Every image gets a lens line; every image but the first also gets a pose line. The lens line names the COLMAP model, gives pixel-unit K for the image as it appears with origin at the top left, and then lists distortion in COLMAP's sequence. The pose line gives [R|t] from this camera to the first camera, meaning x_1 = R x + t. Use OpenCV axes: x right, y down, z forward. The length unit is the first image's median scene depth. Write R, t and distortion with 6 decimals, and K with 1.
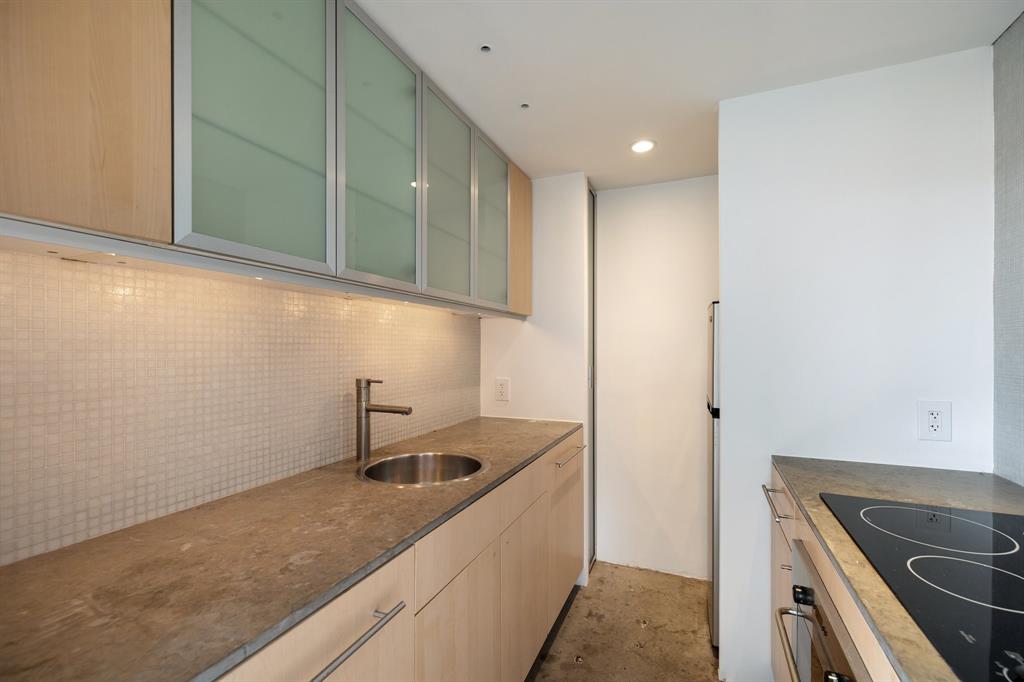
lens RADIAL K [[429.9, 0, 521.1], [0, 429.9, 348.2], [0, 0, 1]] dist [0.002820, 0.000271]
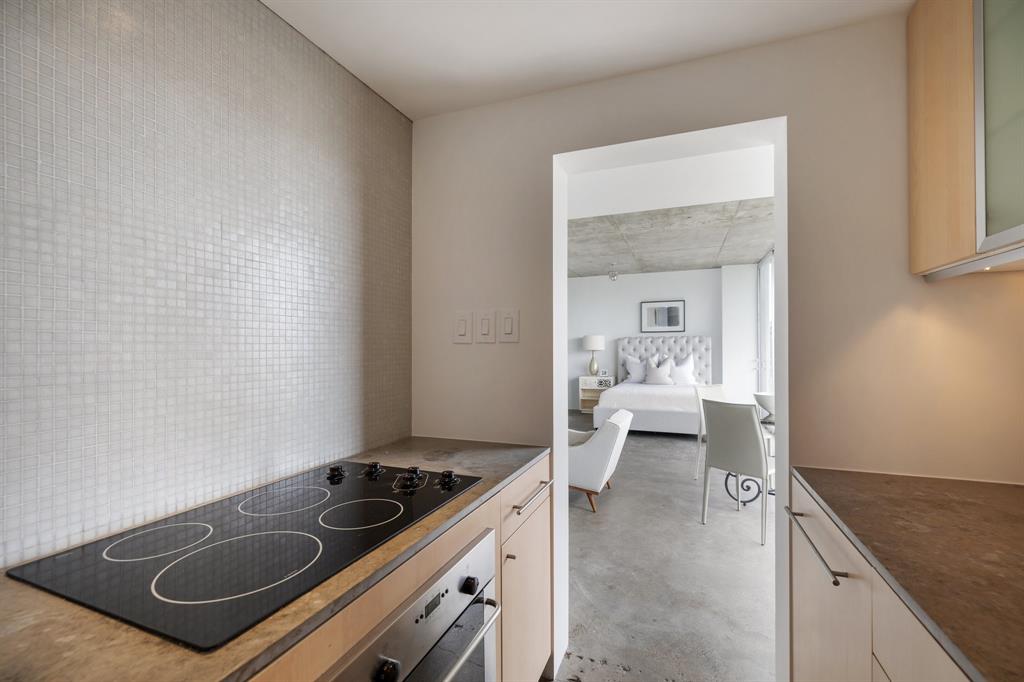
lens RADIAL K [[429.9, 0, 518.9], [0, 429.9, 345.7], [0, 0, 1]] dist [0.002820, 0.000271]
pose [[-0.999715, 0.006421, -0.022994, 0.256495], [0.006493, 0.999974, -0.003055, 0.010711], [0.022974, -0.003203, -0.999731, 1.017782]]
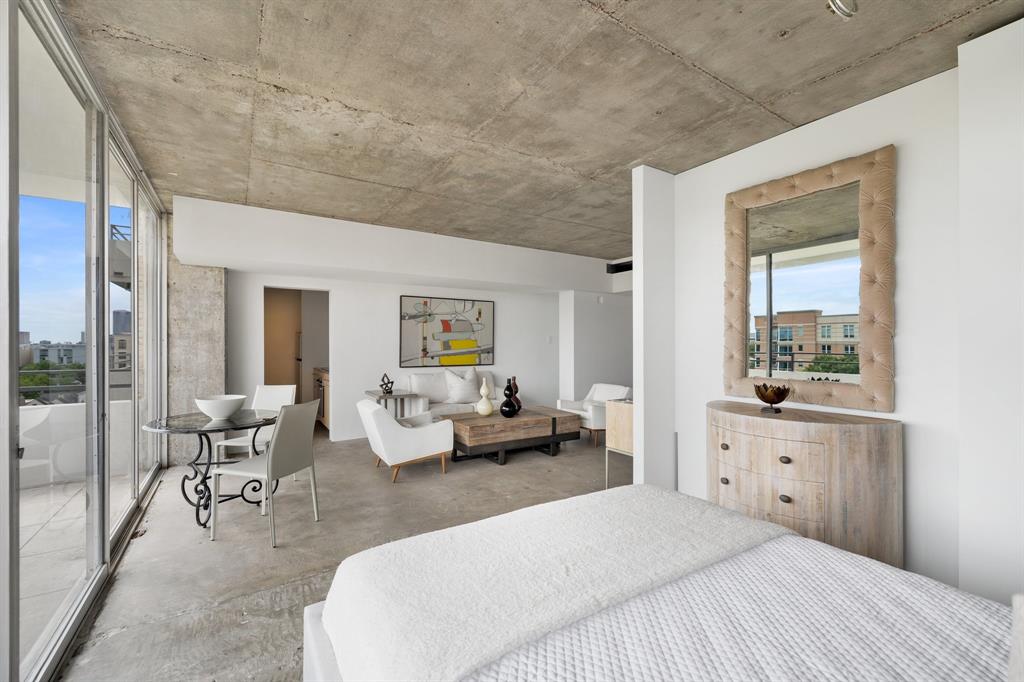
lens RADIAL K [[429.9, 0, 518.2], [0, 429.9, 343.6], [0, 0, 1]] dist [0.002820, 0.000271]
pose [[0.563289, 0.001548, 0.826259, -1.830457], [0.000109, 0.999998, -0.001948, 0.003709], [-0.826260, 0.001187, 0.563287, -3.135672]]
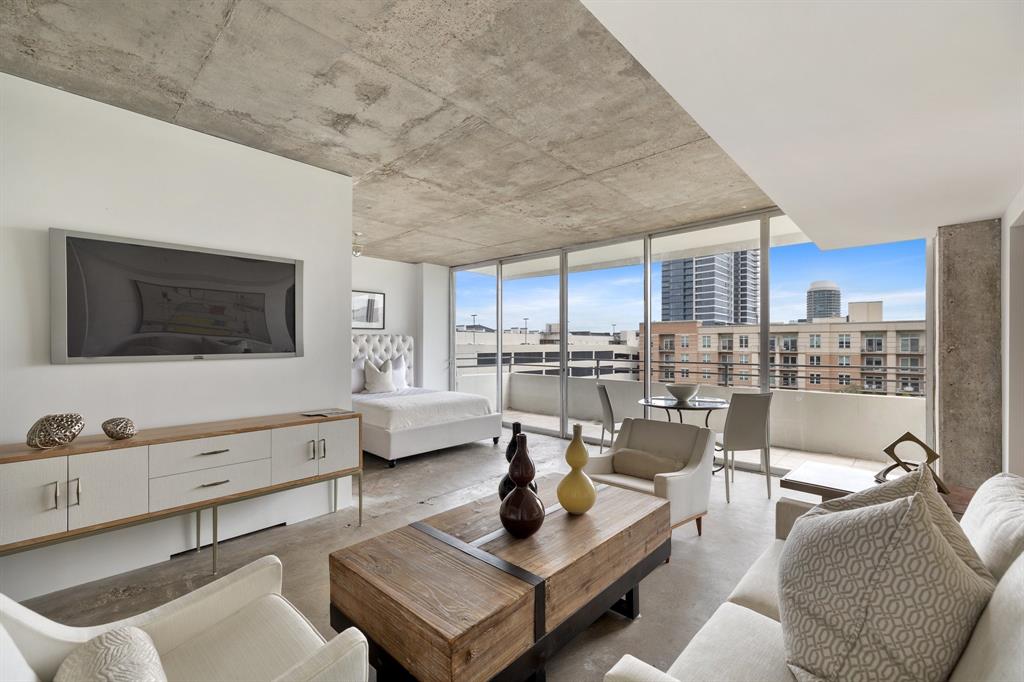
lens RADIAL K [[429.9, 0, 518.4], [0, 429.9, 343.4], [0, 0, 1]] dist [0.002820, 0.000271]
pose [[-0.344950, -0.001452, -0.938620, 1.725944], [0.000279, 0.999999, -0.001649, -0.004342], [0.938621, -0.000830, -0.344949, -1.015376]]
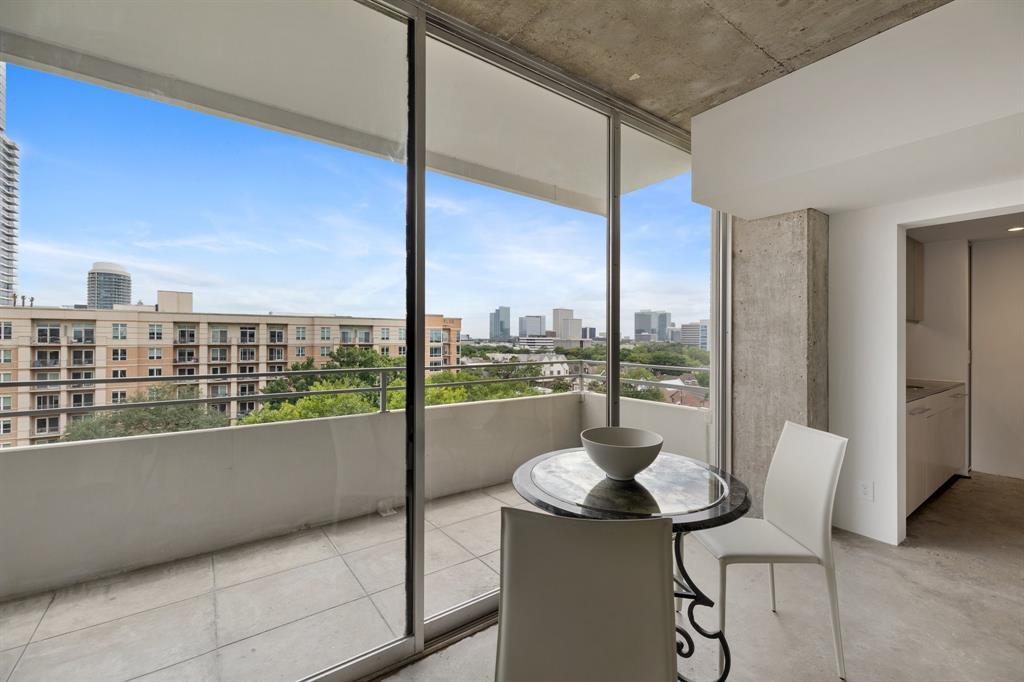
lens RADIAL K [[429.9, 0, 528.0], [0, 429.9, 336.5], [0, 0, 1]] dist [0.002820, 0.000271]
pose [[0.859028, 0.004297, -0.511910, -0.666952], [-0.006395, 0.999977, -0.002337, 0.006652], [0.511888, 0.005281, 0.859036, -1.952867]]
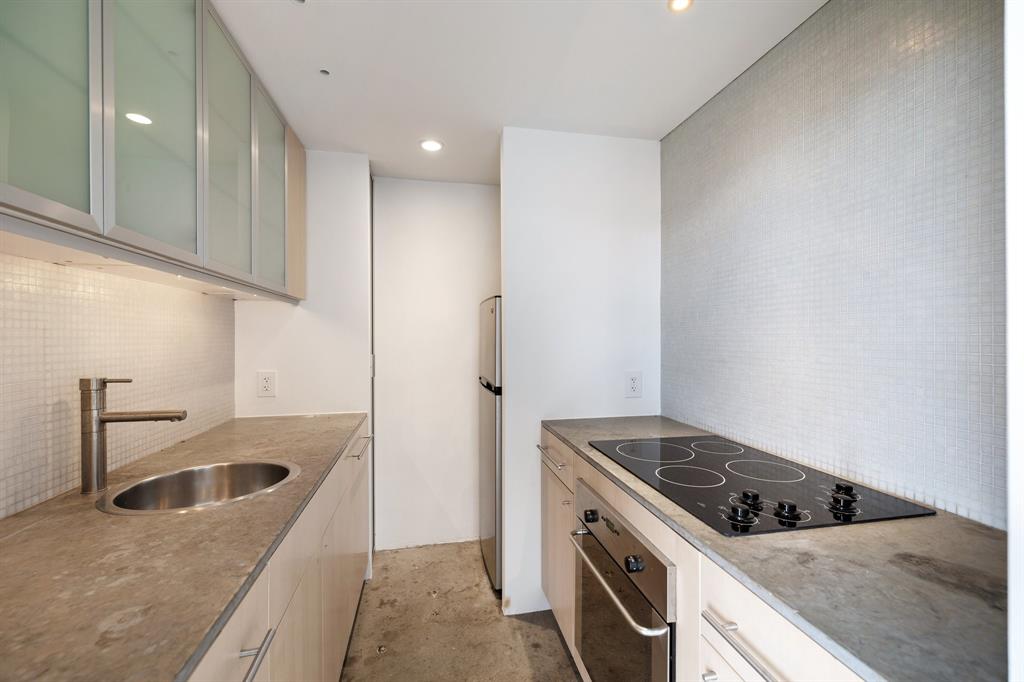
lens RADIAL K [[429.9, 0, 515.0], [0, 429.9, 338.7], [0, 0, 1]] dist [0.002820, 0.000271]
pose [[0.823962, -0.004116, 0.566629, -0.180567], [0.002038, 0.999989, 0.004302, 0.003614], [-0.566641, -0.002390, 0.823961, 0.009675]]
